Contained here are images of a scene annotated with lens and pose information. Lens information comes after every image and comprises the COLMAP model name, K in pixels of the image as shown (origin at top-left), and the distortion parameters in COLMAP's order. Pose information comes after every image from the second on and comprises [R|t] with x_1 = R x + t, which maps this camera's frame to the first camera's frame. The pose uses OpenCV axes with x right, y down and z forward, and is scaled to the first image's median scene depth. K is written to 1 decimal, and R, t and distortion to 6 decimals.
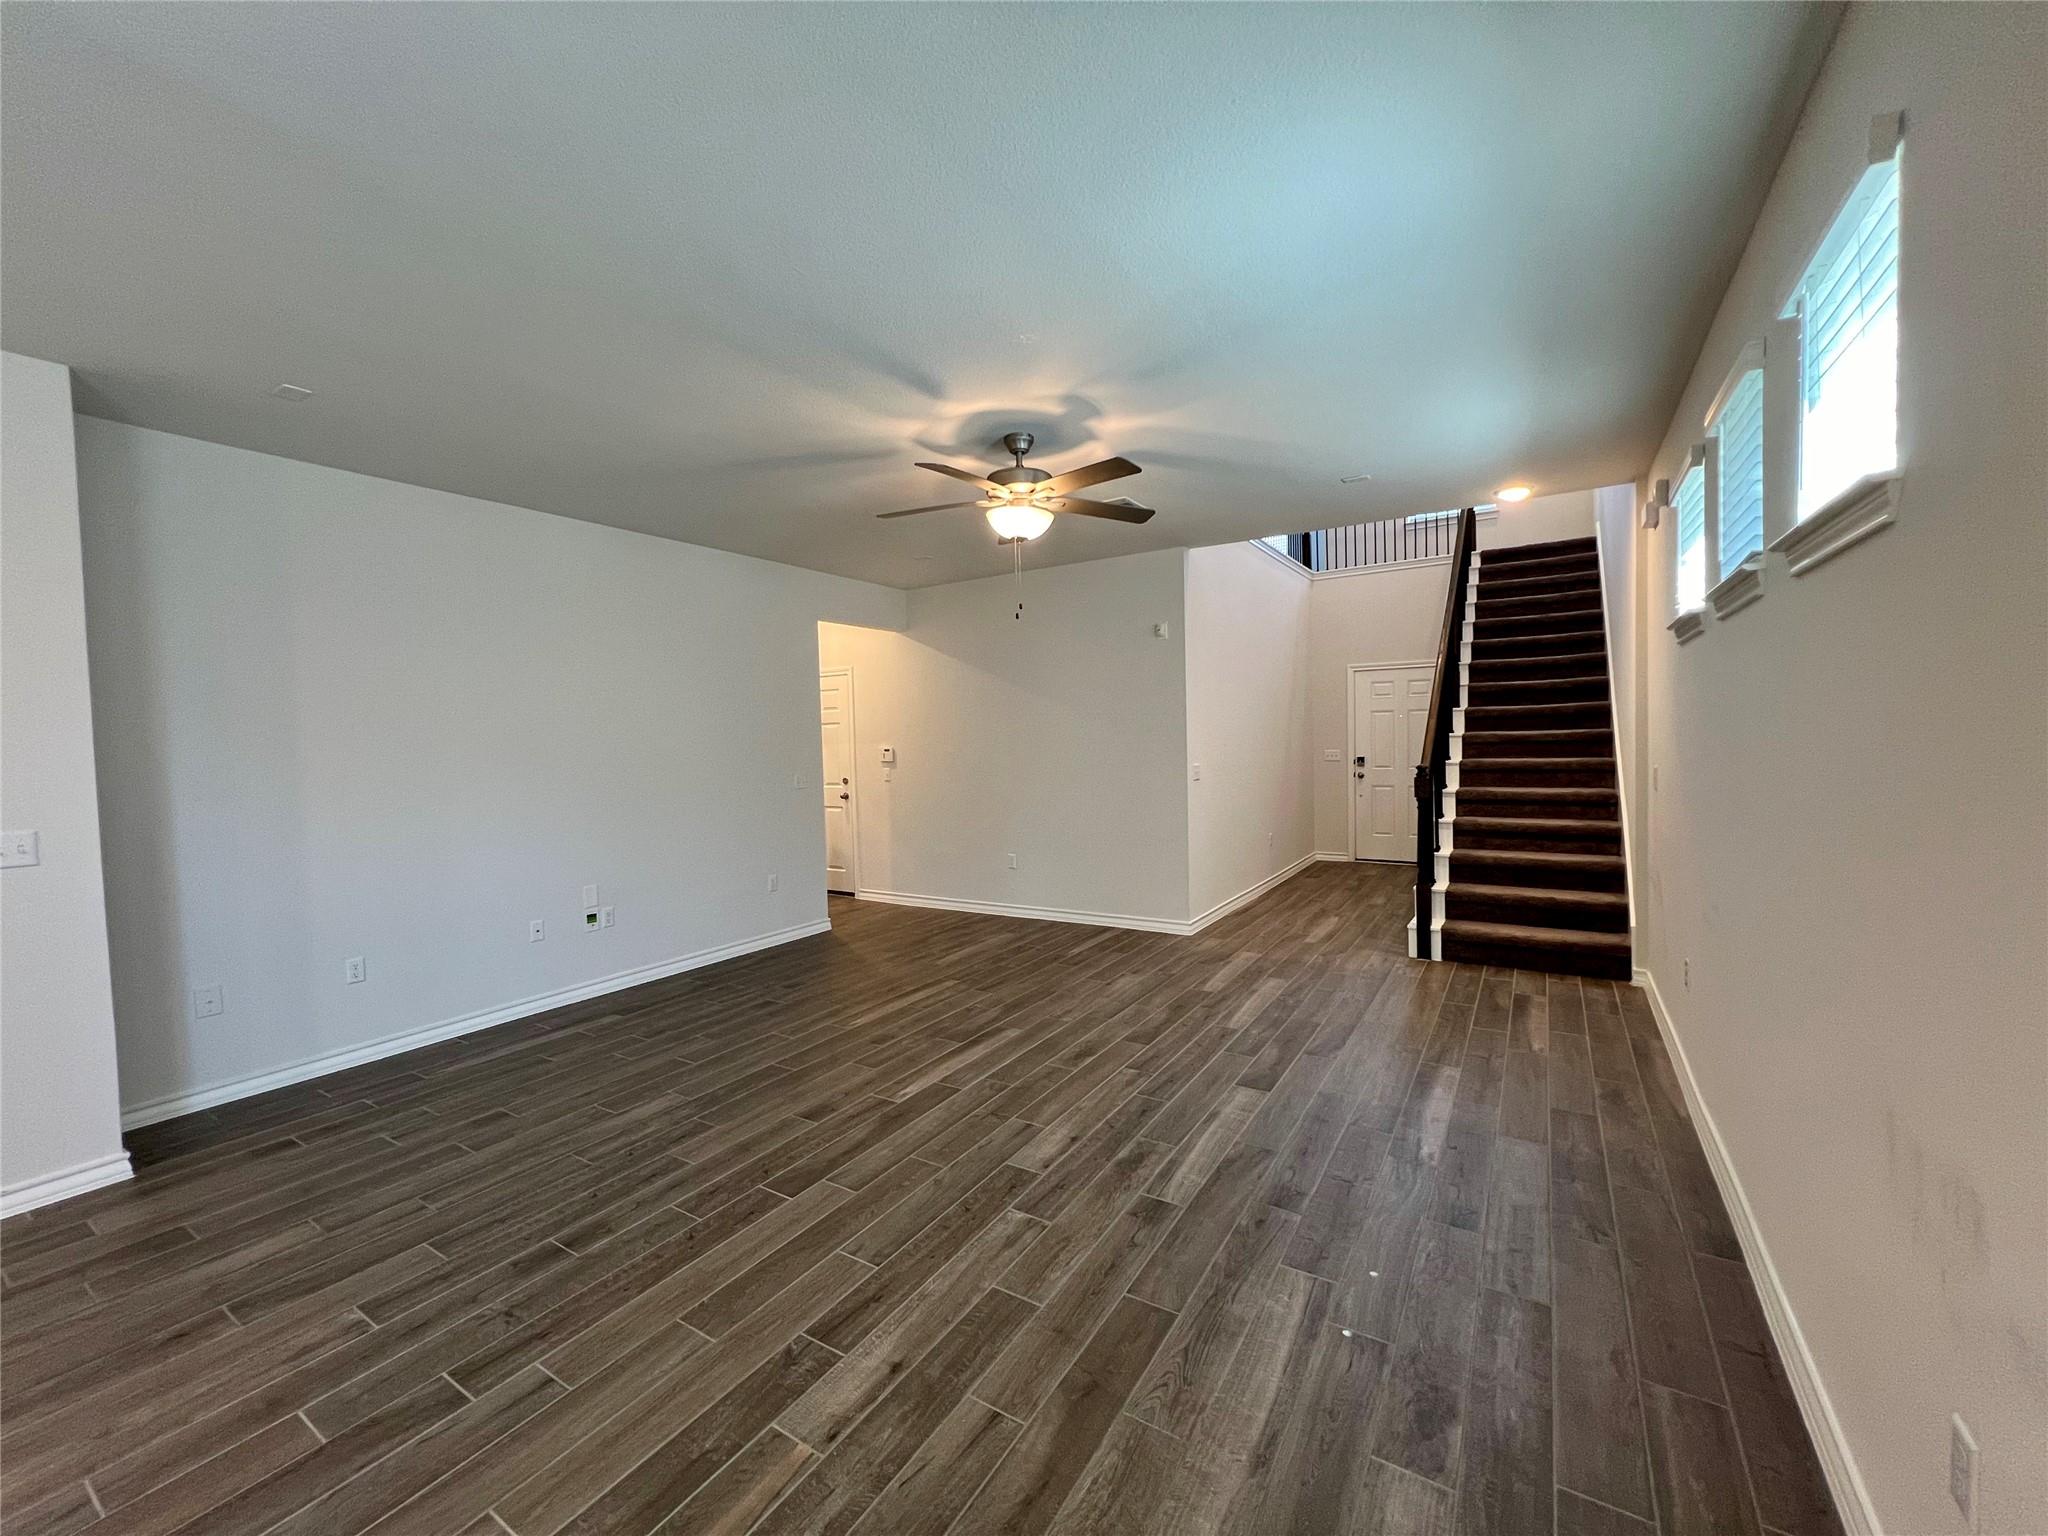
lens RADIAL K [[819.6, 0, 1026.4], [0, 819.6, 768.0], [0, 0, 1]] dist [-0.000696, 0.000310]
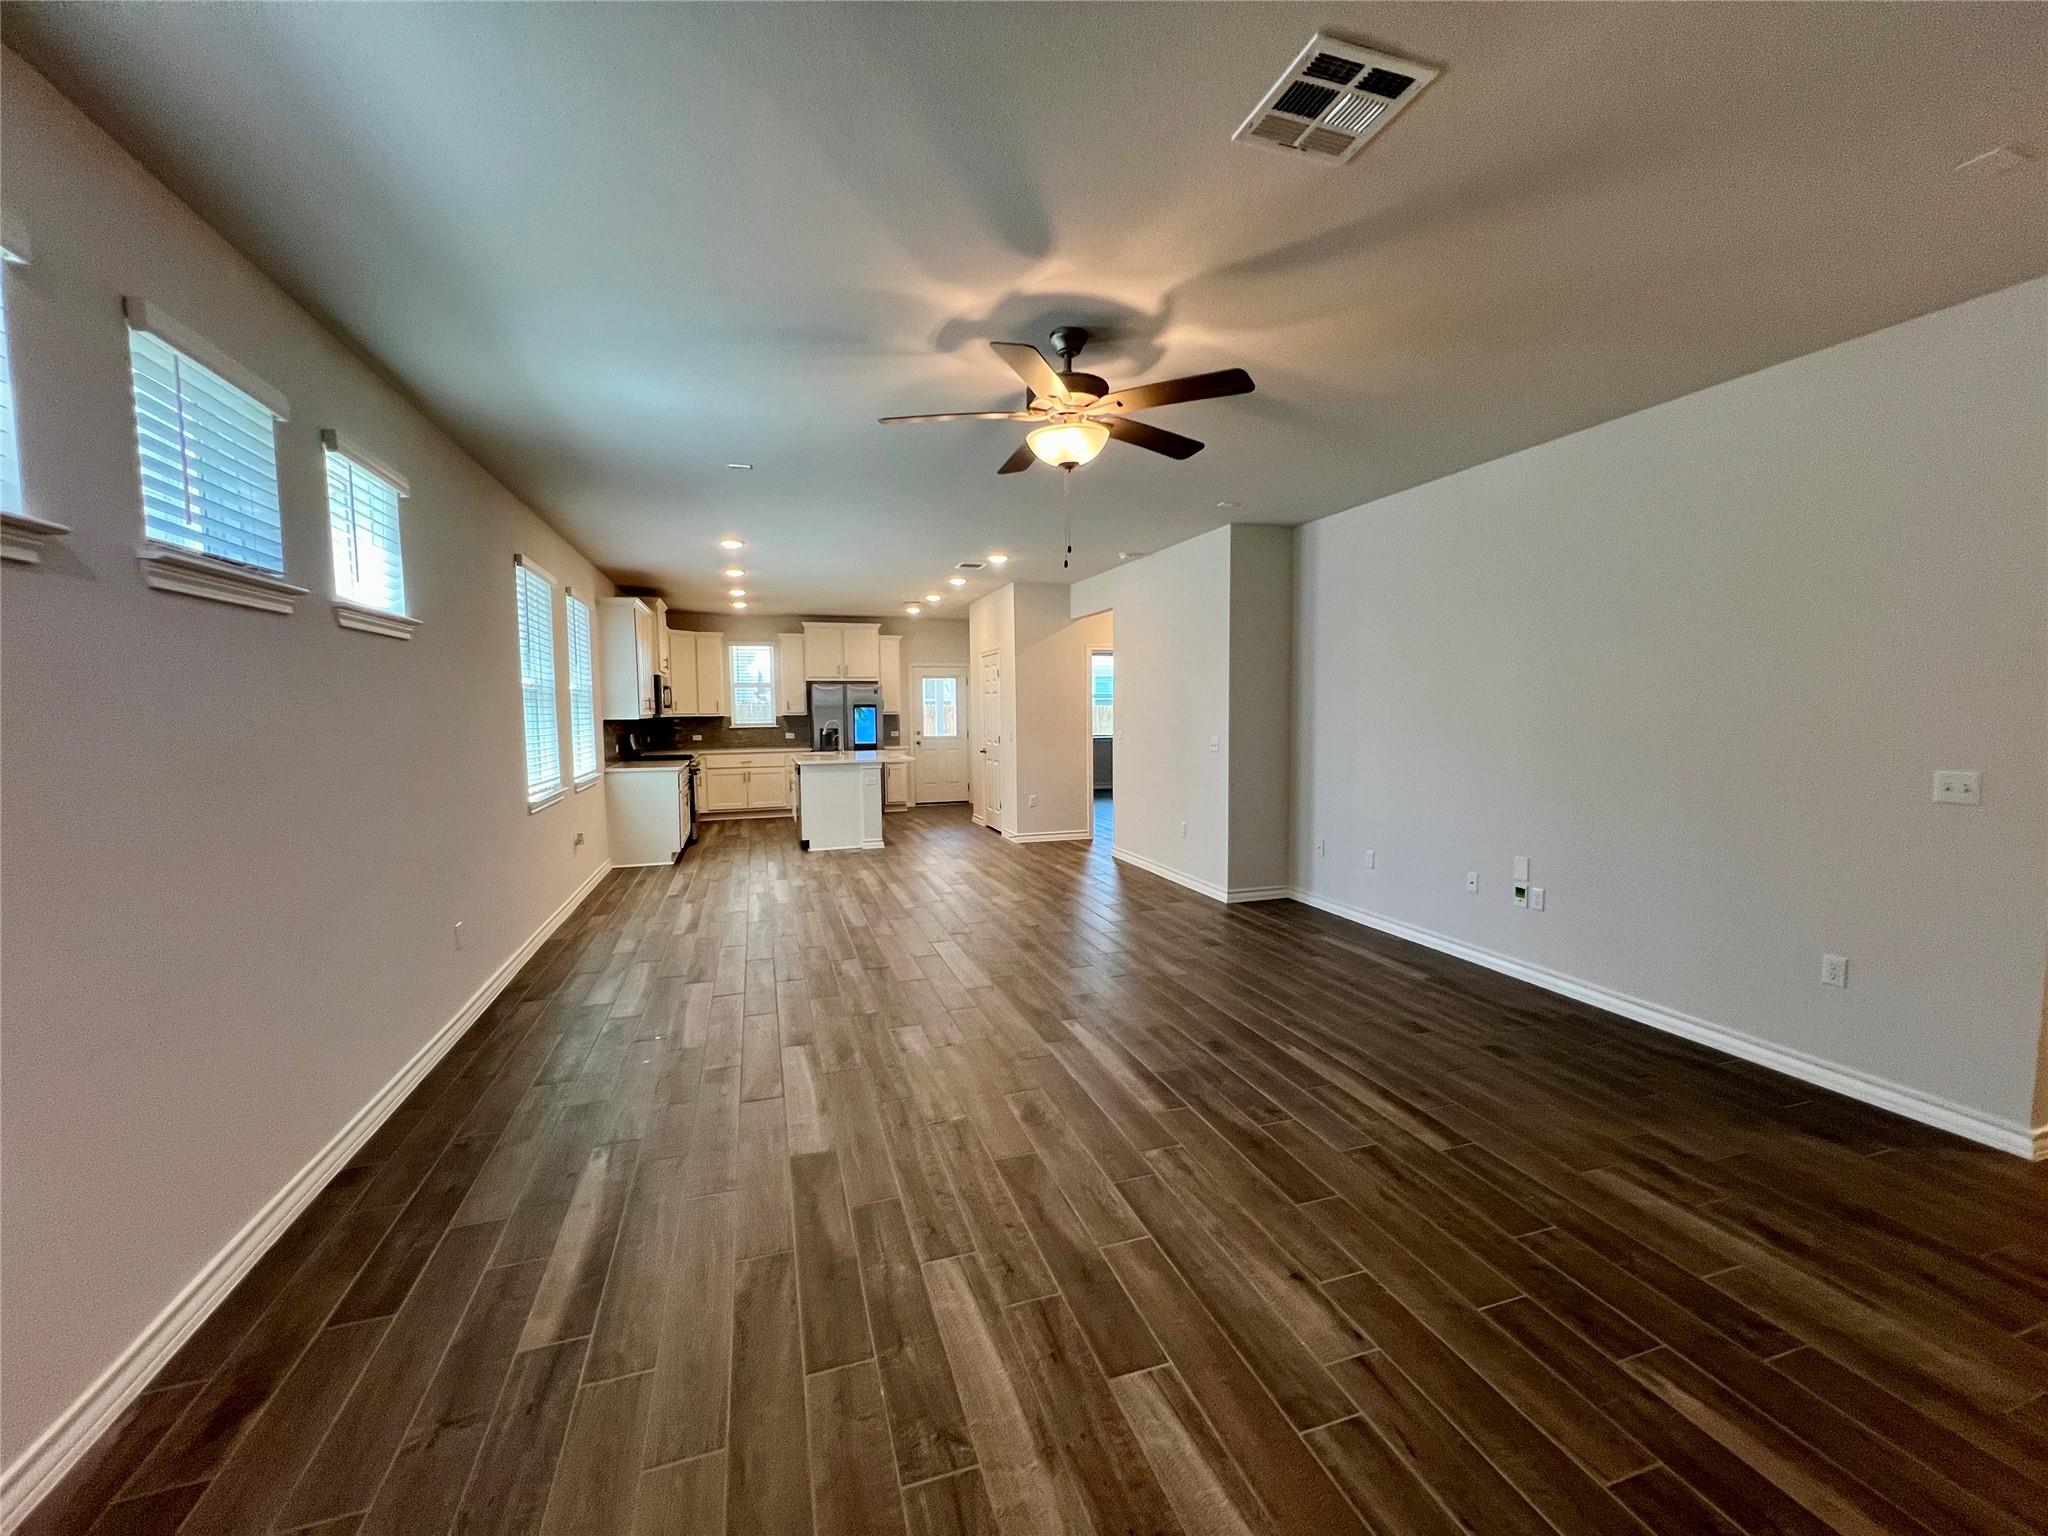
lens RADIAL K [[819.6, 0, 1023.7], [0, 819.6, 771.3], [0, 0, 1]] dist [-0.000696, 0.000310]
pose [[-0.639653, 0.091099, -0.763247, 0.600275], [-0.003165, 0.992632, 0.121131, -0.070182], [0.768657, 0.079897, -0.634651, 1.357974]]
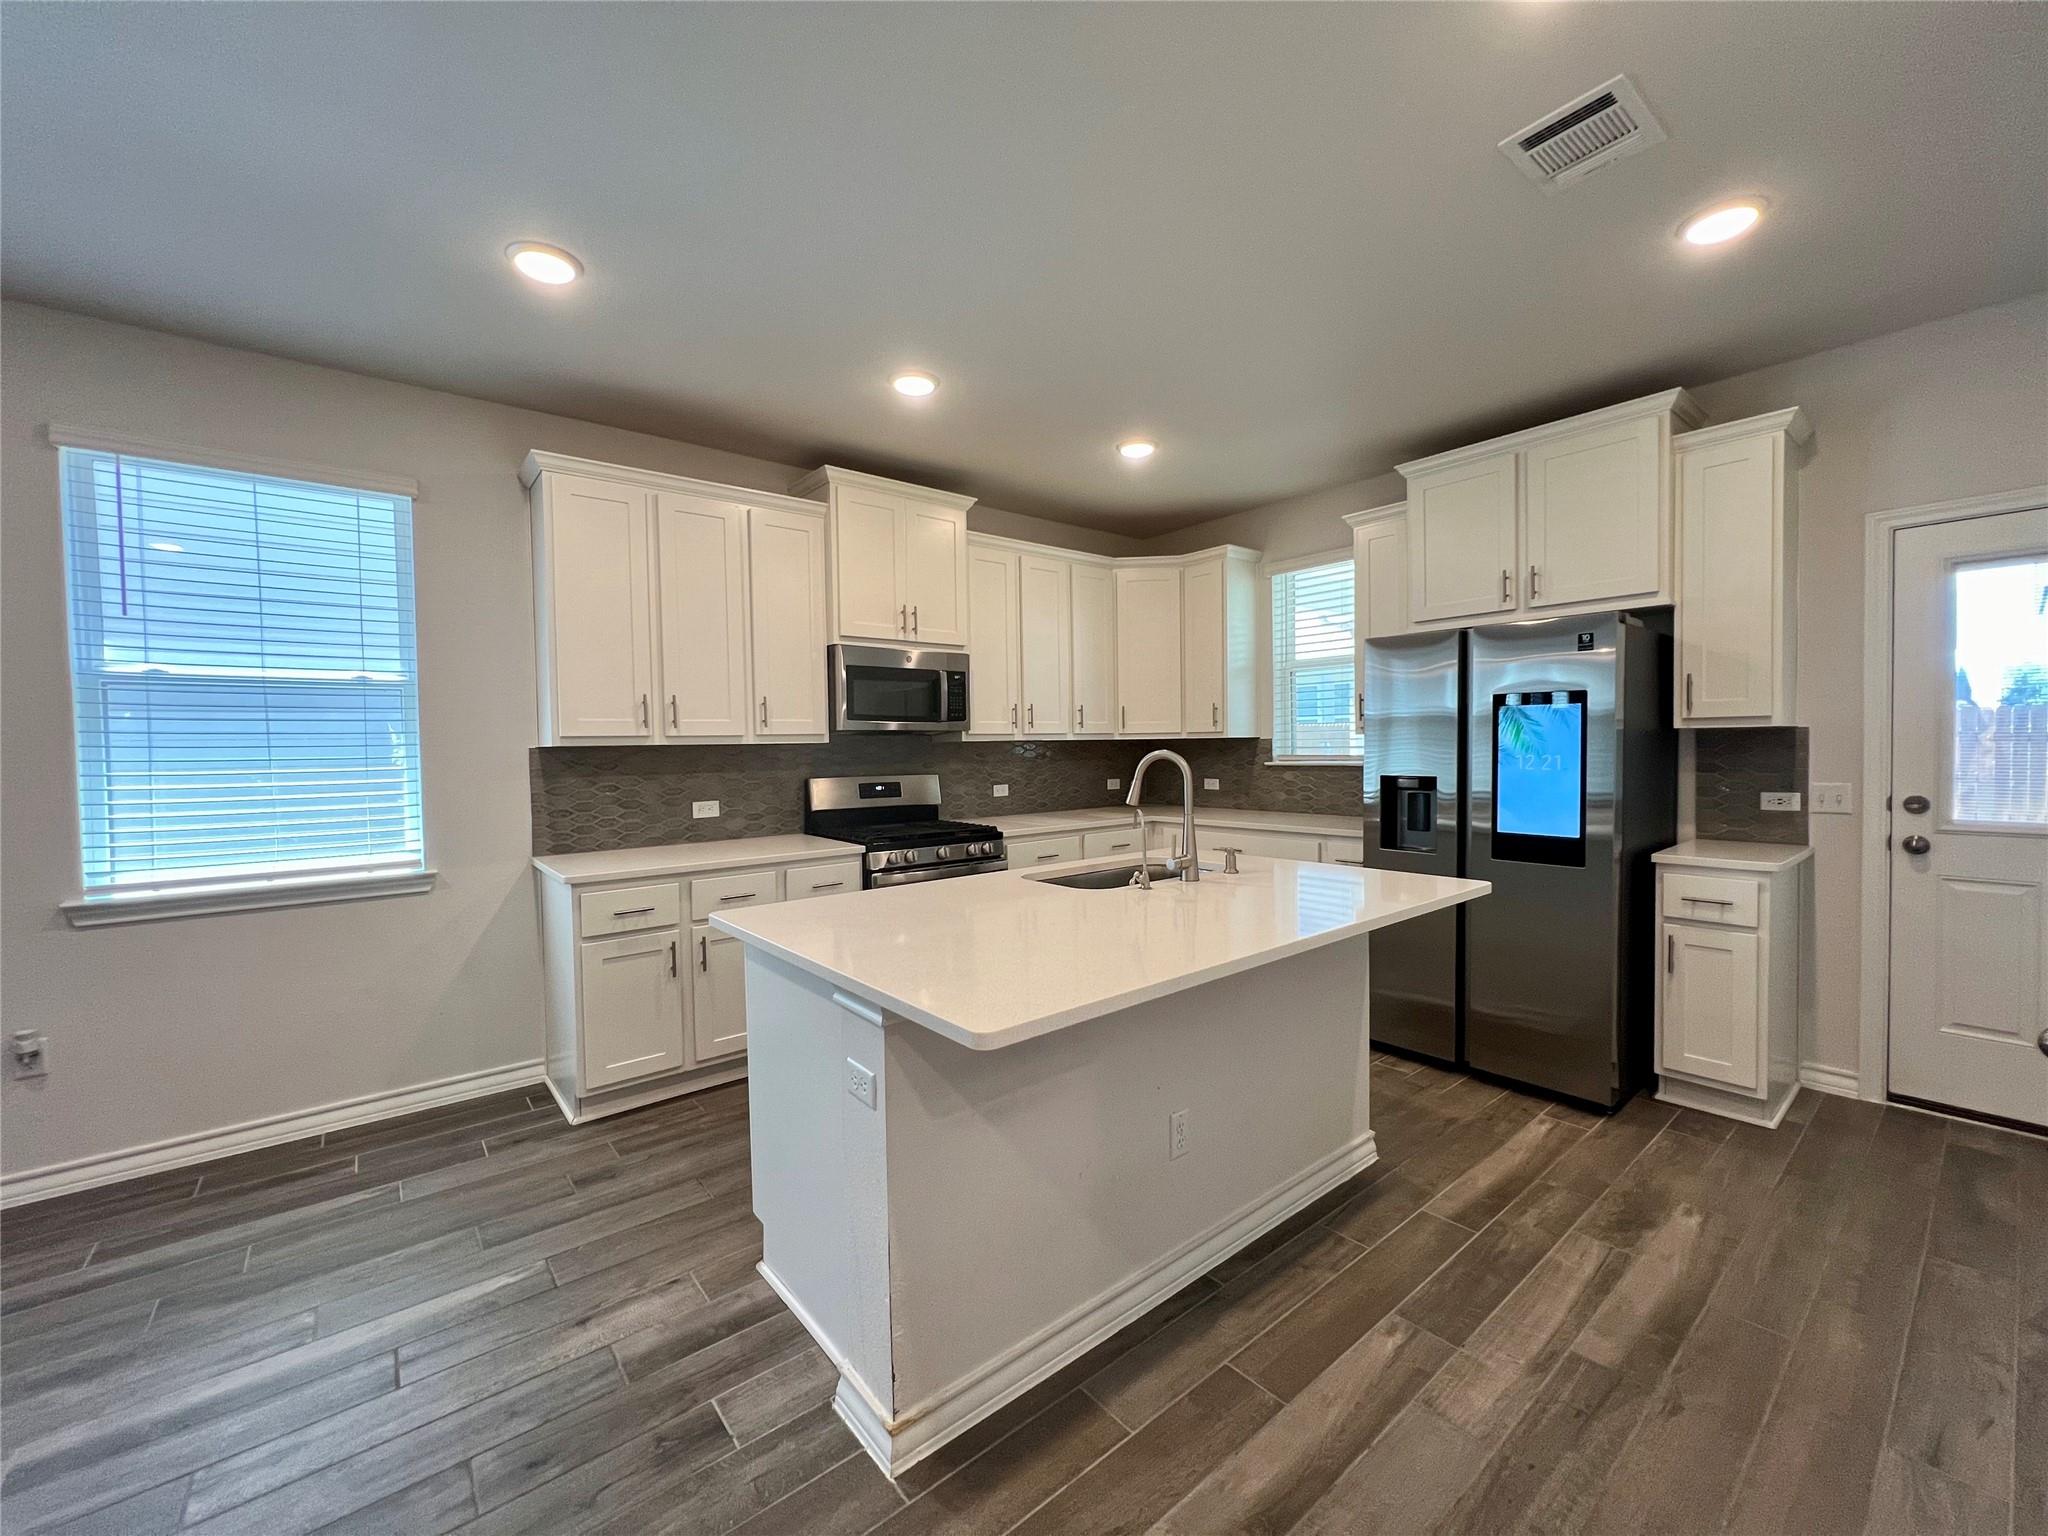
lens RADIAL K [[819.6, 0, 1021.5], [0, 819.6, 767.5], [0, 0, 1]] dist [-0.000696, 0.000310]
pose [[-0.945322, 0.032456, 0.324519, -0.965575], [0.053142, 0.997067, 0.055082, 0.043621], [-0.321779, 0.069316, -0.944274, 0.056275]]
